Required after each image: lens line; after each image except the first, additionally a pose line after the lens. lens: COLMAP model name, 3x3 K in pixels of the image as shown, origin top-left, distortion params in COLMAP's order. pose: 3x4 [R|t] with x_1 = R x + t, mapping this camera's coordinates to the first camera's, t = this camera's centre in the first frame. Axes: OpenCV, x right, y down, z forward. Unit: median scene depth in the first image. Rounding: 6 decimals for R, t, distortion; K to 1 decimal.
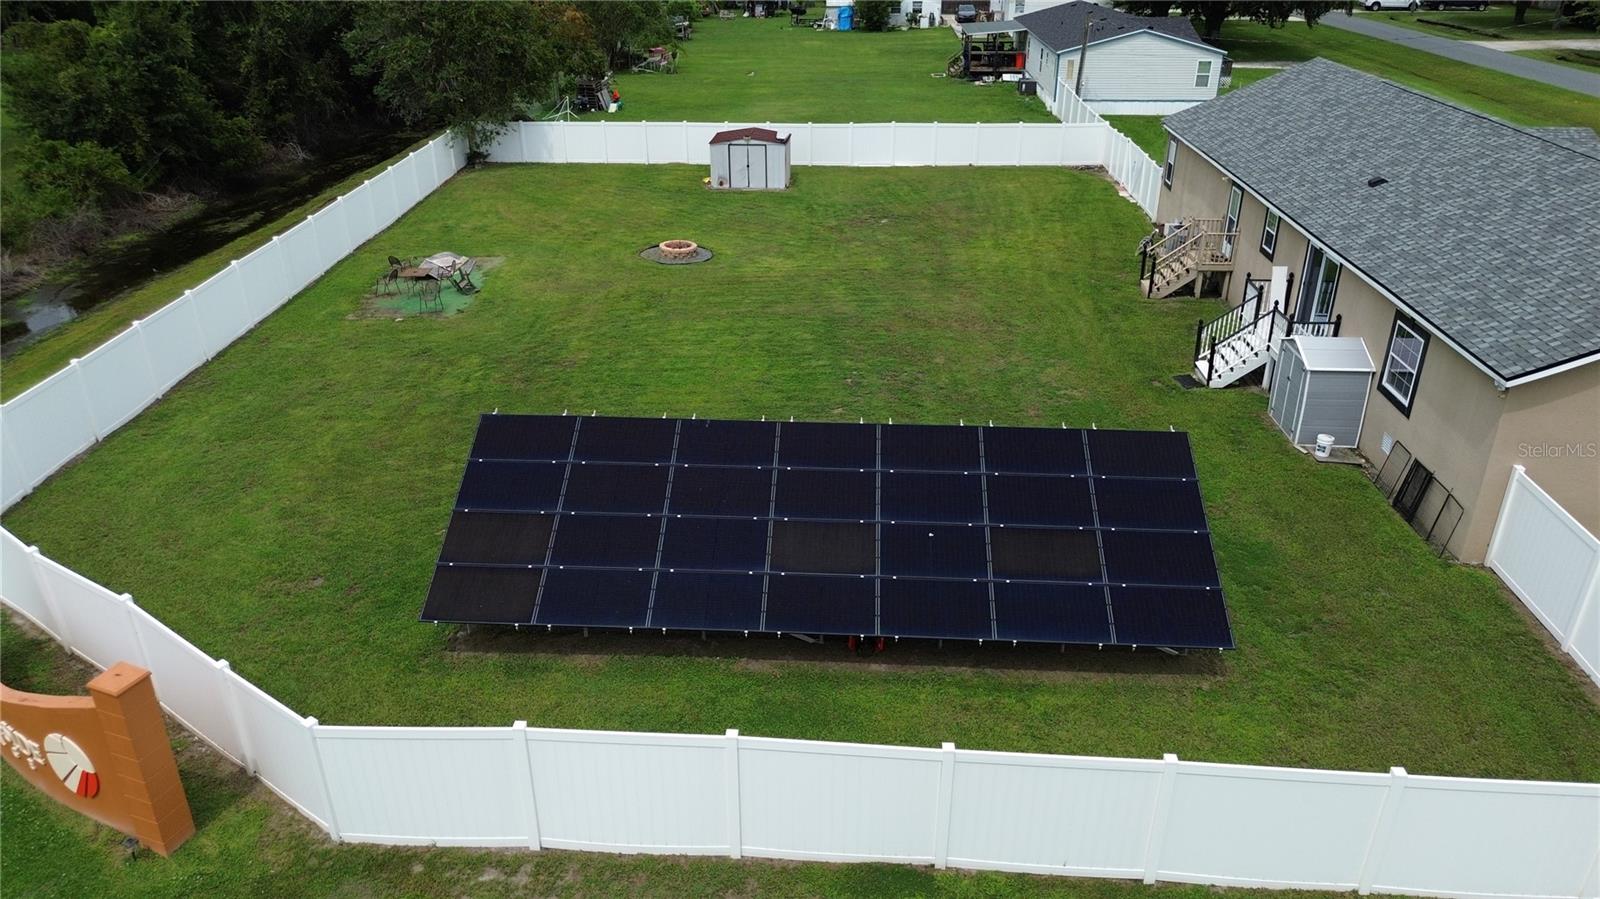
lens RADIAL K [[1139.0, 0, 798.2], [0, 1139.0, 458.3], [0, 0, 1]] dist [0.058108, -0.052494]
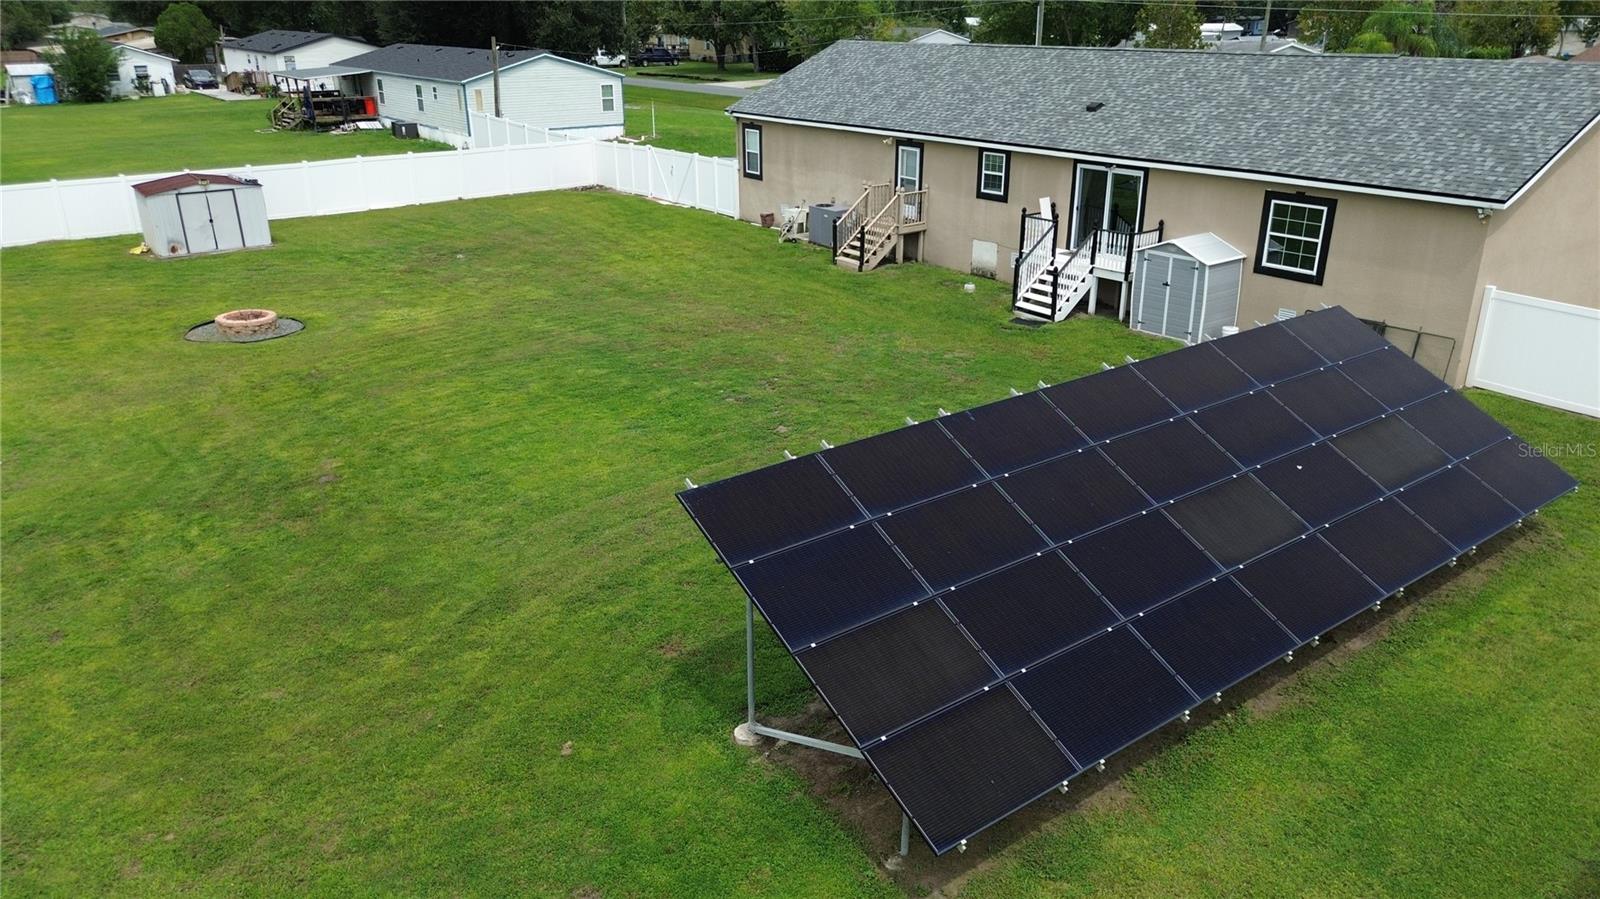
lens RADIAL K [[1139.0, 0, 804.2], [0, 1139.0, 455.7], [0, 0, 1]] dist [0.058108, -0.052494]
pose [[0.756964, -0.243113, 0.606549, -0.333642], [0.288551, 0.957175, 0.023542, -0.030526], [-0.586297, 0.157200, 0.794698, 0.309941]]
